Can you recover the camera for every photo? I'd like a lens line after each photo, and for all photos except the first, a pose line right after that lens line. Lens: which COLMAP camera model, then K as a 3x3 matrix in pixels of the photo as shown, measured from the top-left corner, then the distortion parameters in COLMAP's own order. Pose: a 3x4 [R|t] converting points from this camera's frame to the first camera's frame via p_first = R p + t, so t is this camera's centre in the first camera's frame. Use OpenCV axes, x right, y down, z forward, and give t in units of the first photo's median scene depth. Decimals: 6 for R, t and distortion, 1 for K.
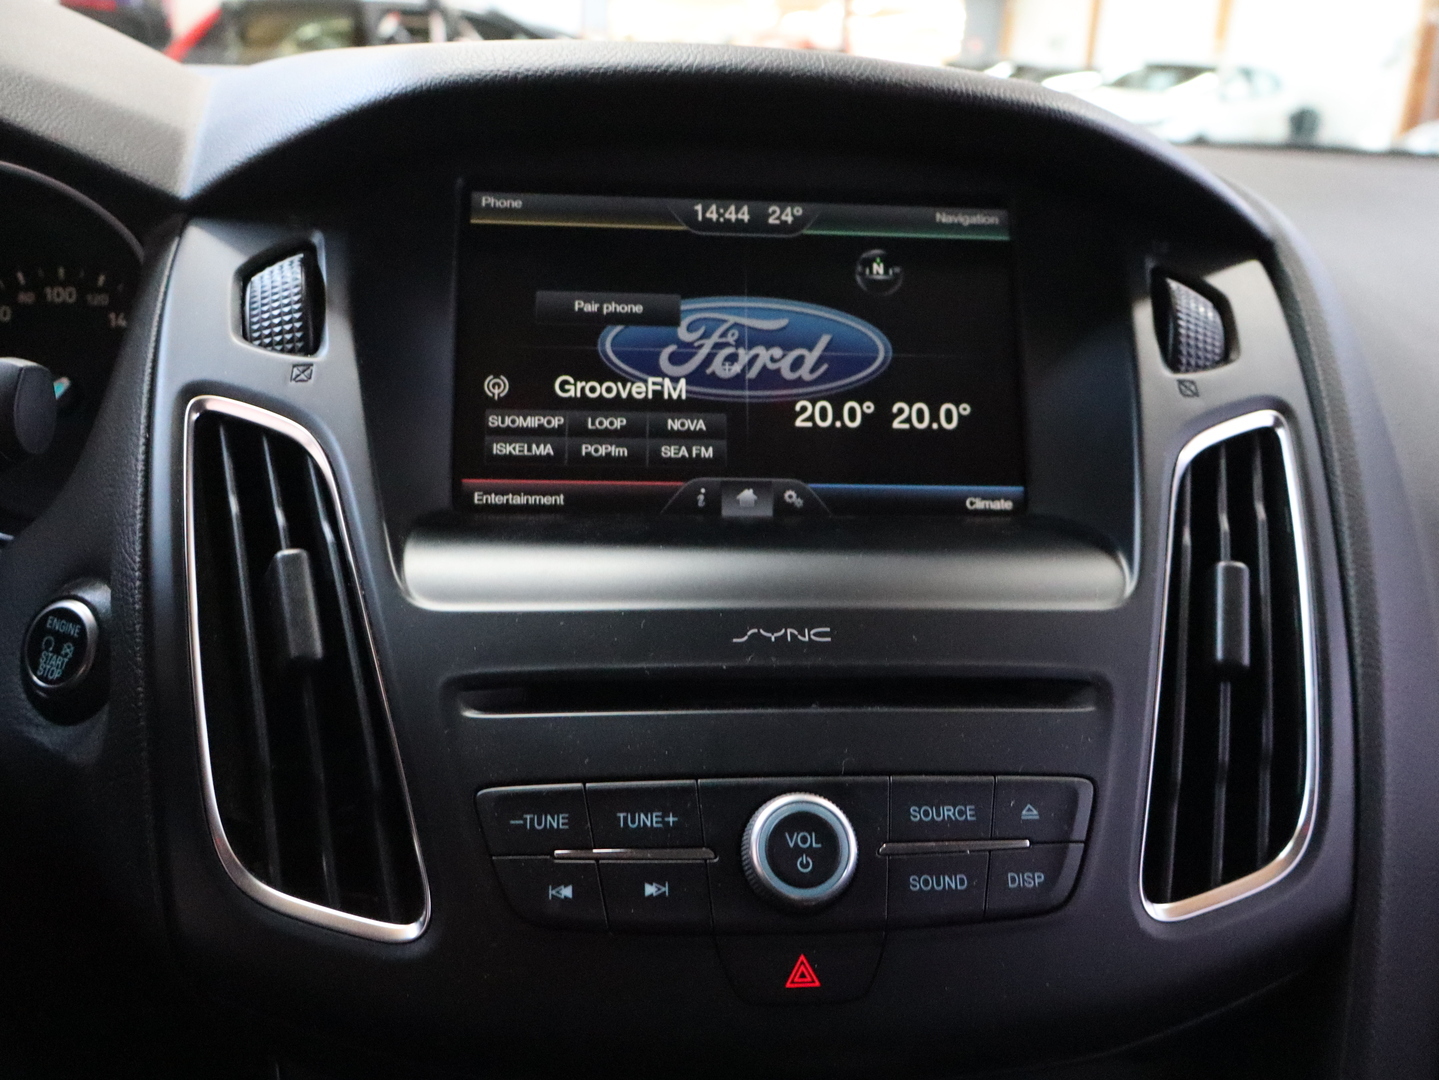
lens RADIAL K [[1347.0, 0, 714.5], [0, 1347.0, 541.1], [0, 0, 1]] dist [-0.007073, 0.000000]
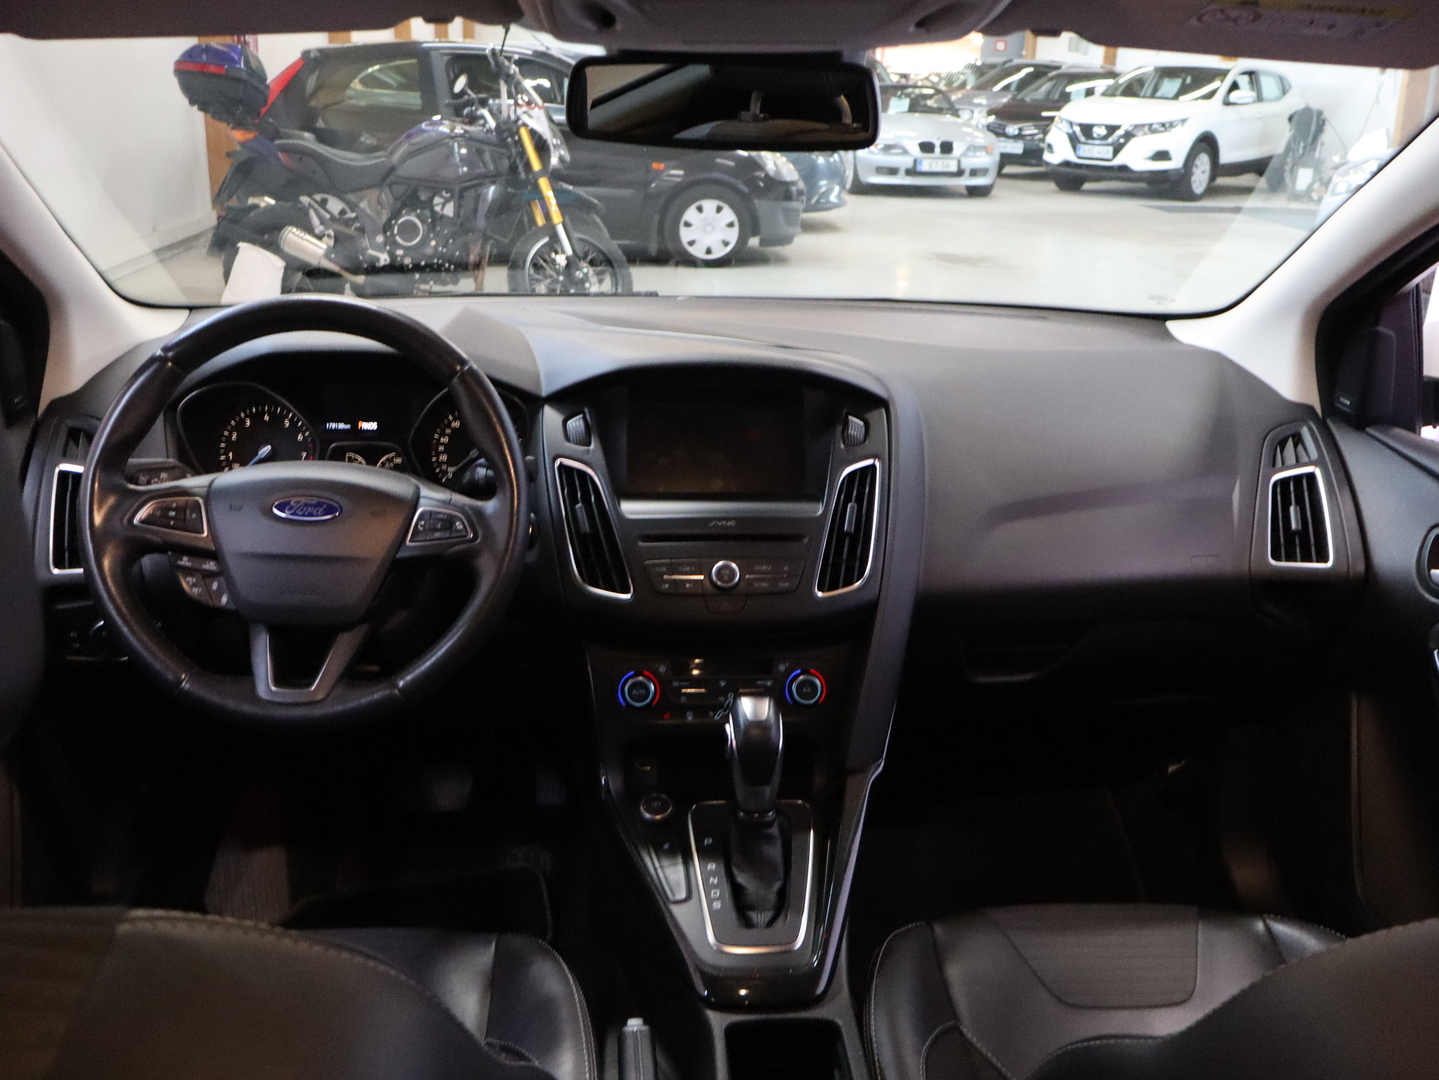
lens RADIAL K [[1347.0, 0, 709.8], [0, 1347.0, 547.5], [0, 0, 1]] dist [-0.007073, 0.000000]
pose [[0.999492, -0.008883, -0.030612, 0.118462], [0.009177, 0.999913, 0.009454, 0.093100], [0.030526, -0.009730, 0.999487, -2.535024]]
